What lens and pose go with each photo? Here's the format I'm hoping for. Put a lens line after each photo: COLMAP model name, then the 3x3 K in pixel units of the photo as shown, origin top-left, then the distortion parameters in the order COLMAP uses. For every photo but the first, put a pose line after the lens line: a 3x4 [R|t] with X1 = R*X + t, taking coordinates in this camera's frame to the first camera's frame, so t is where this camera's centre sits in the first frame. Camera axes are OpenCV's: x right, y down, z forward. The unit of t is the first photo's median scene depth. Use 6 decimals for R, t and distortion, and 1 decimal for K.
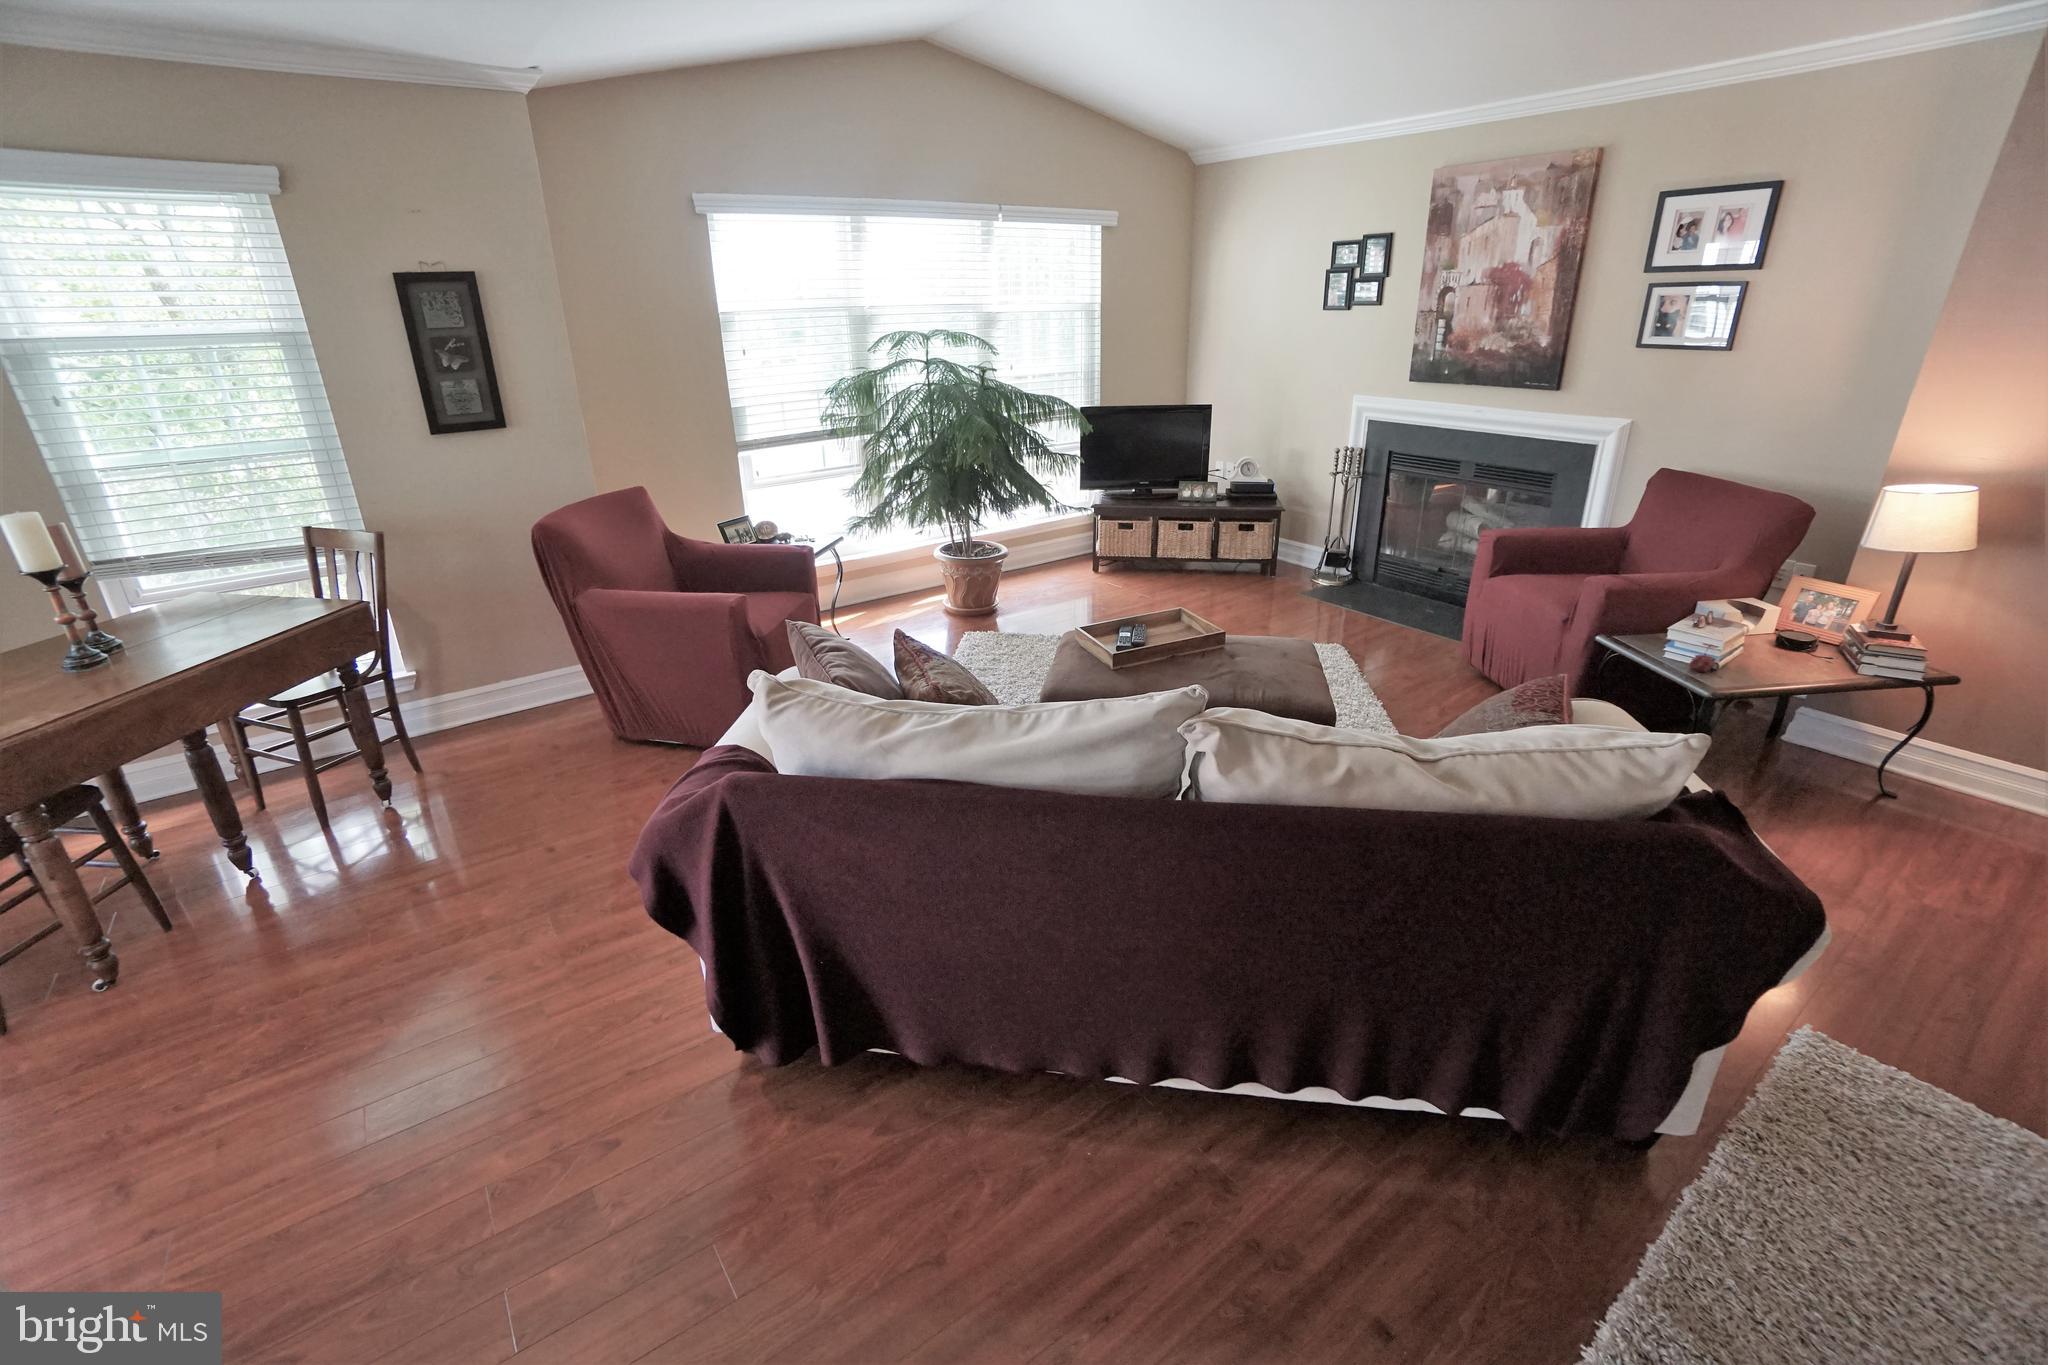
lens RADIAL K [[912.7, 0, 1025.1], [0, 912.7, 674.9], [0, 0, 1]] dist [-0.058419, 0.021918]
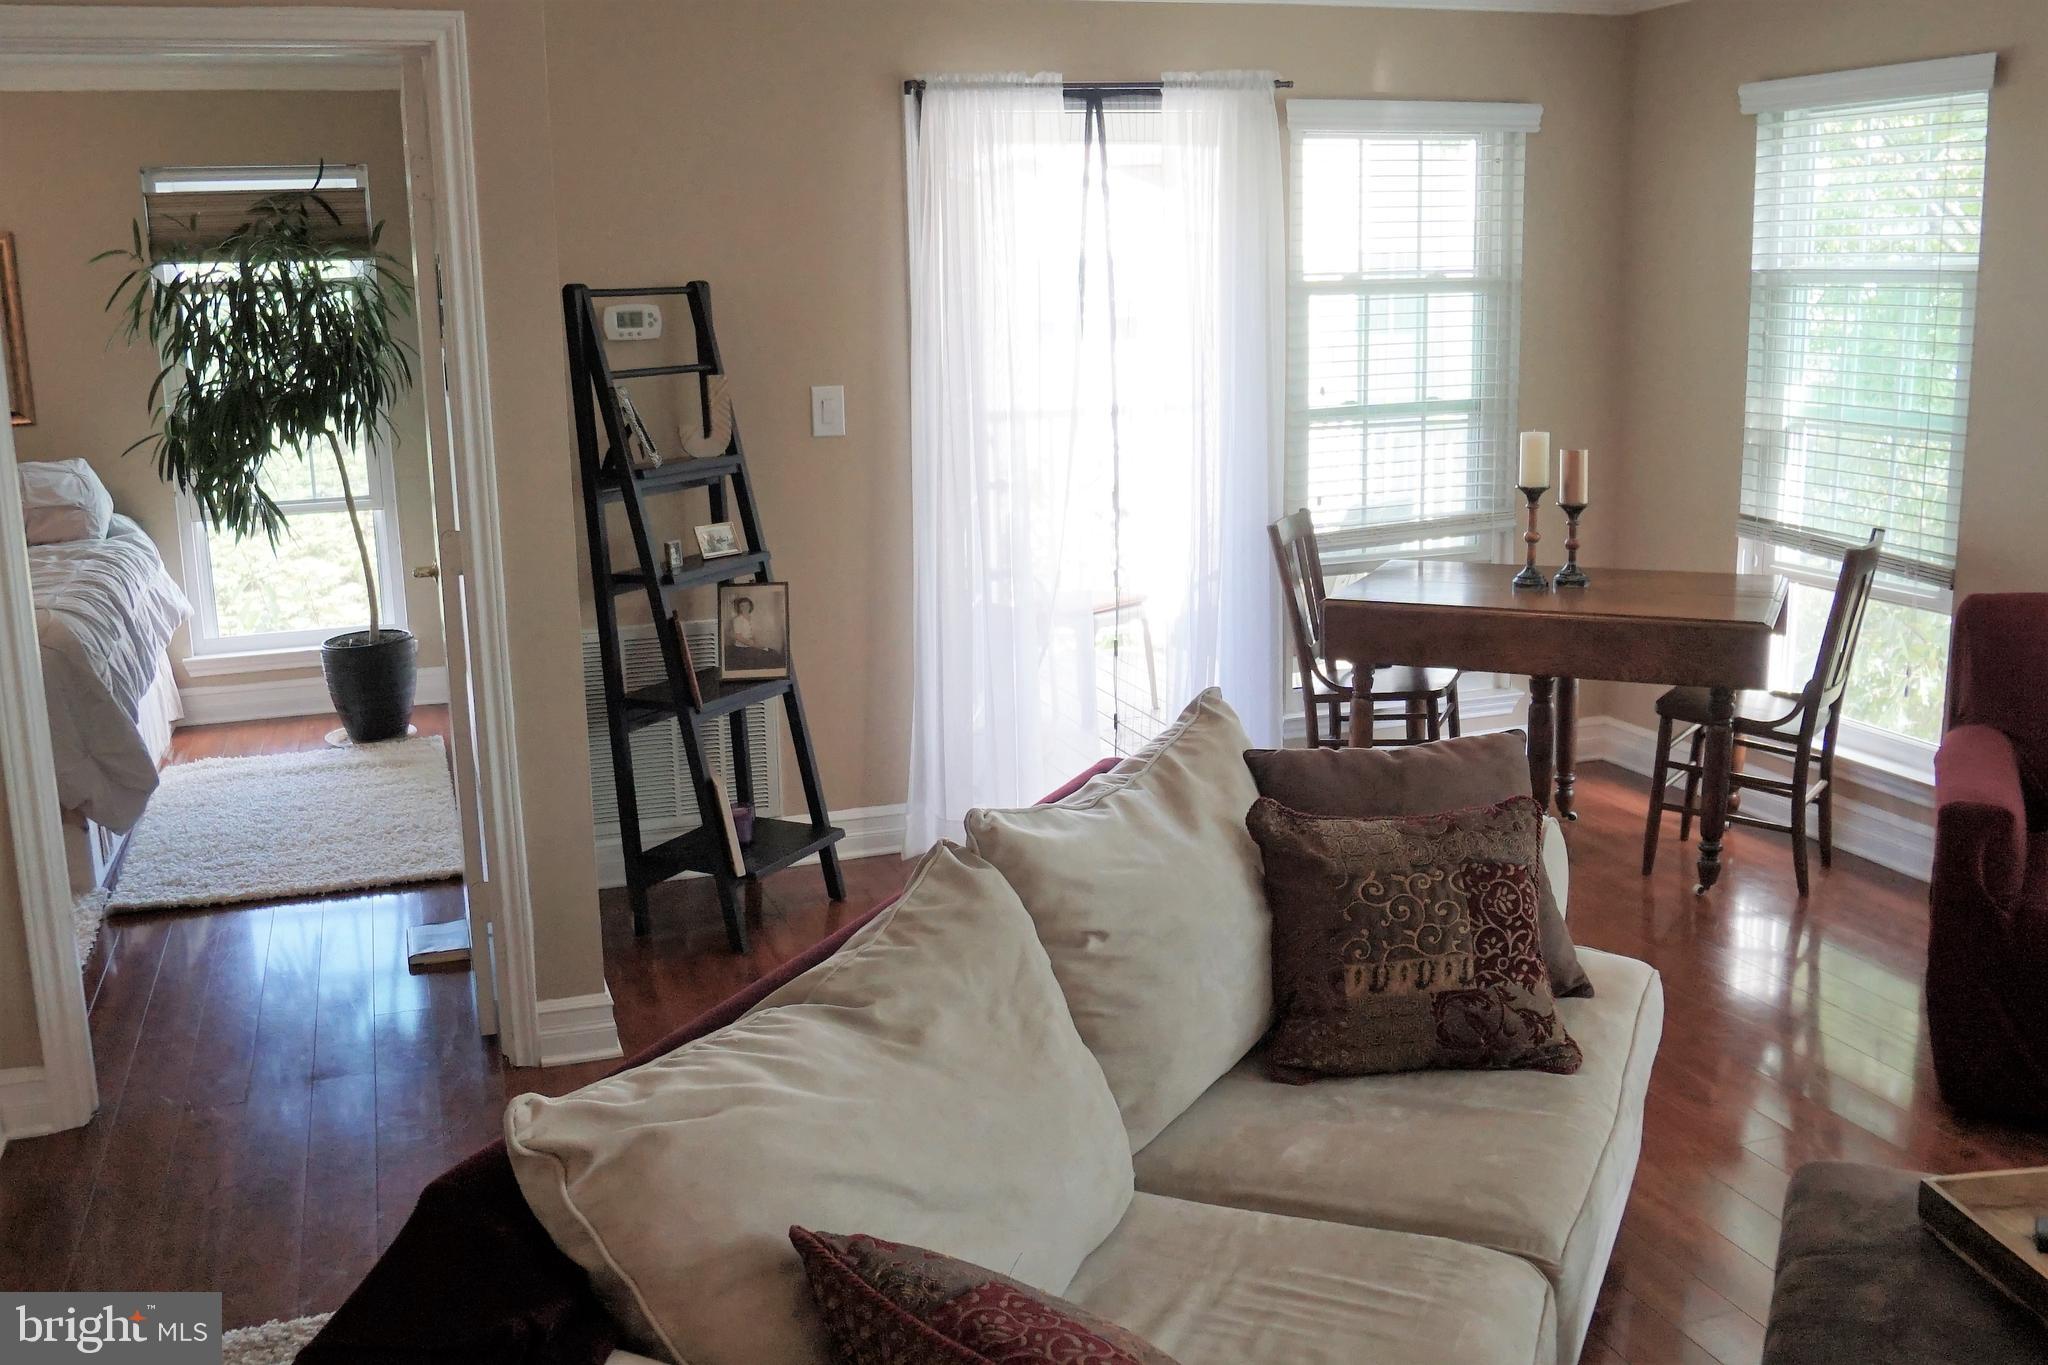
lens RADIAL K [[1909.6, 0, 1105.6], [0, 1909.6, 674.3], [0, 0, 1]] dist [-0.090296, 0.228841]
pose [[-0.248925, 0.220647, -0.943054, 0.833255], [-0.352813, 0.886142, 0.300458, -0.305247], [0.901975, 0.407513, -0.142736, 0.703239]]
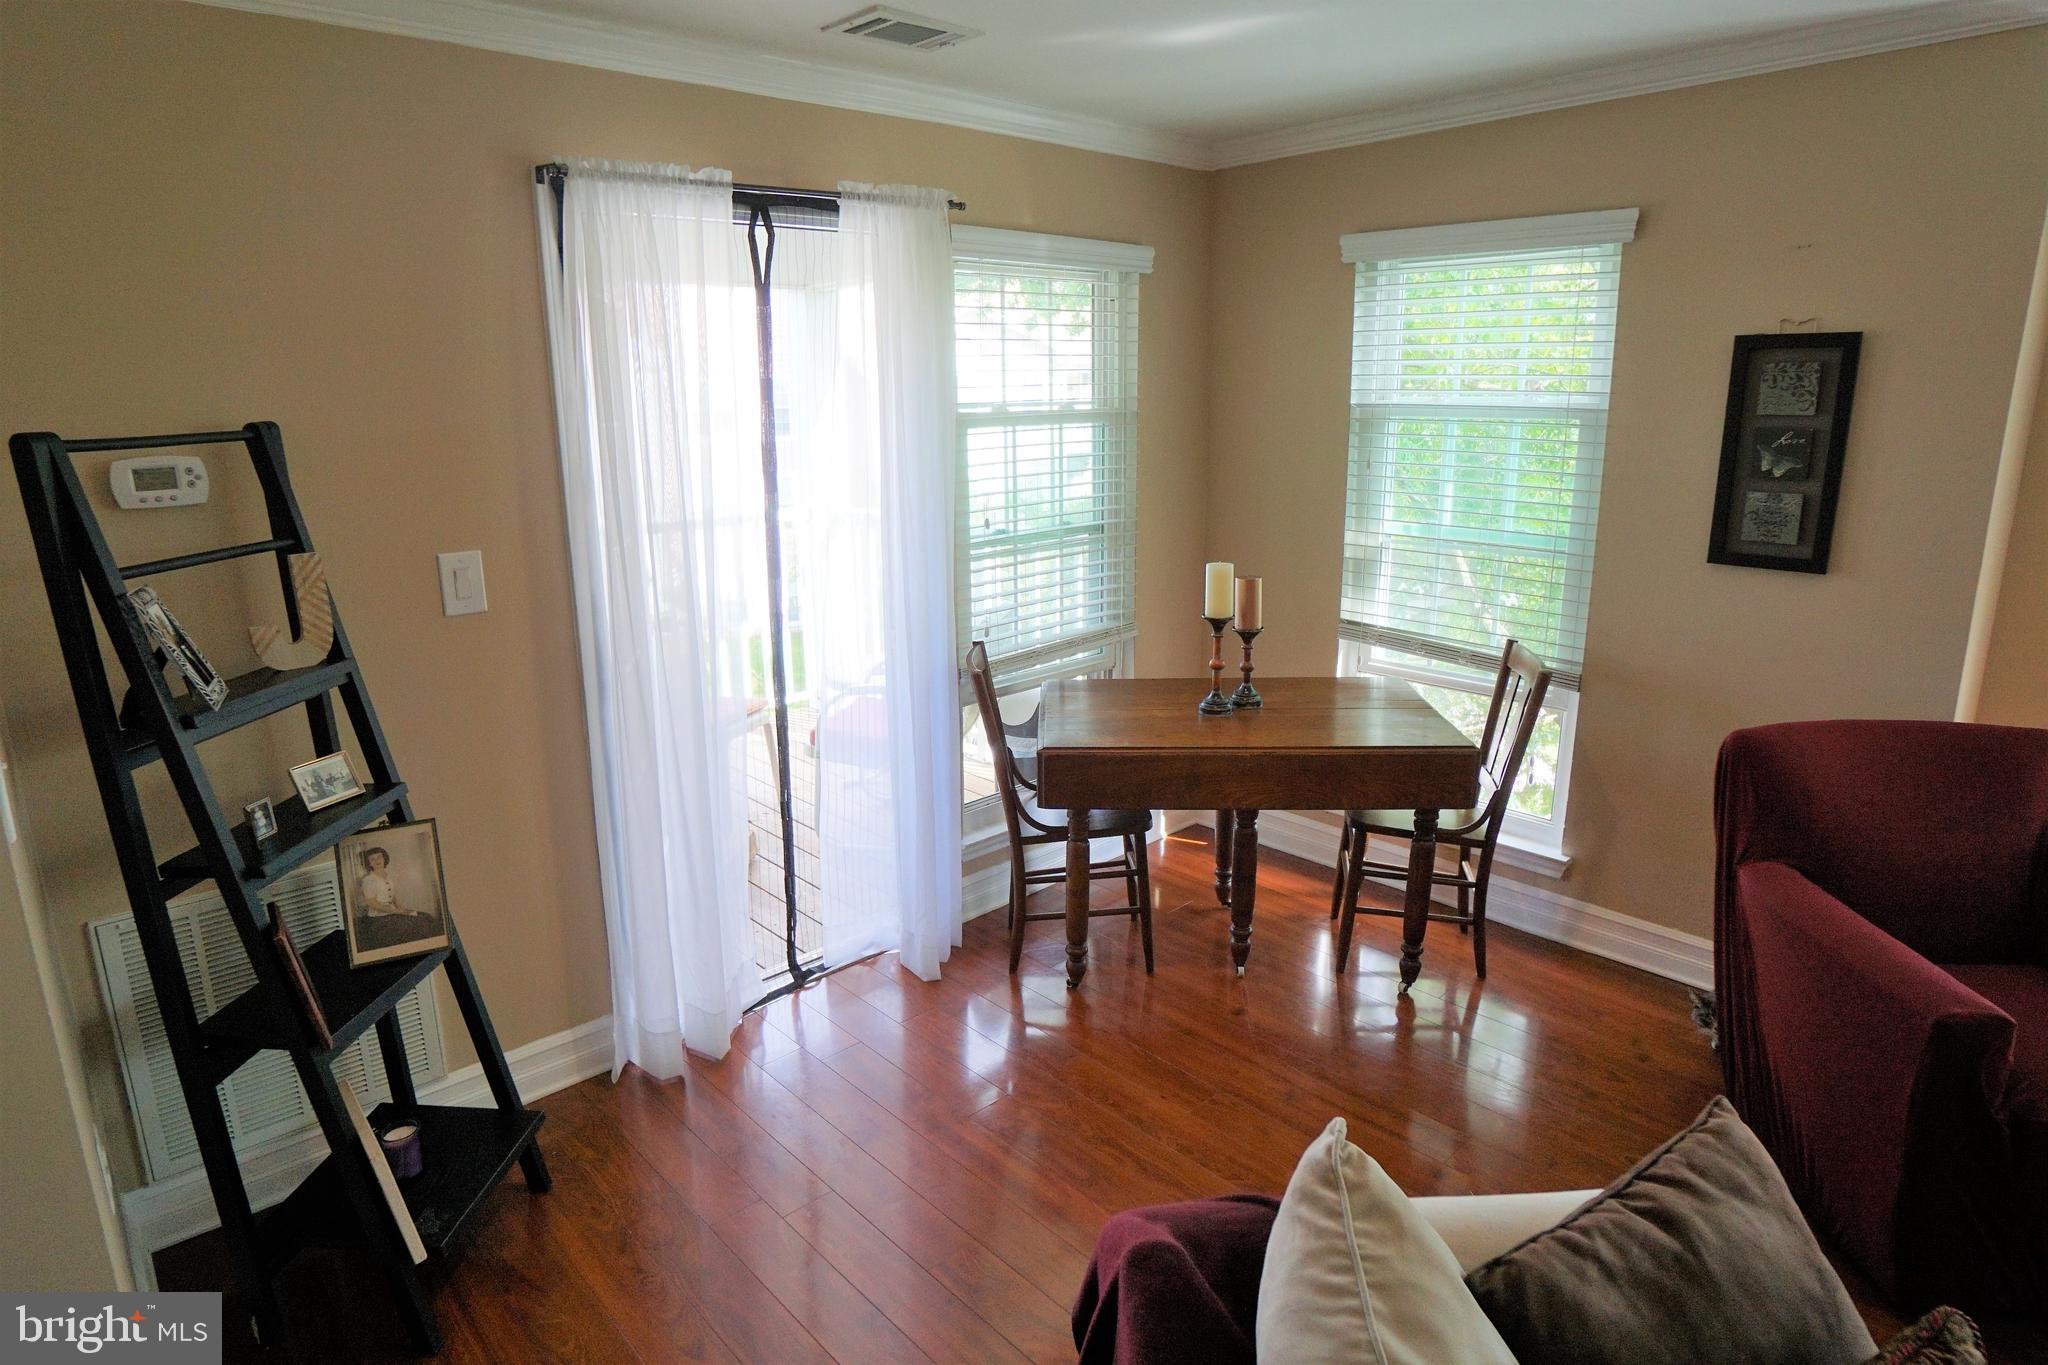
lens RADIAL K [[1149.5, 0, 1024.0], [0, 1149.5, 682.5], [0, 0, 1]] dist [-0.033554, 0.001019]
pose [[0.115720, 0.262284, -0.958027, 0.140762], [-0.374971, 0.904675, 0.202385, -0.176246], [0.919786, 0.335812, 0.203038, 0.392708]]
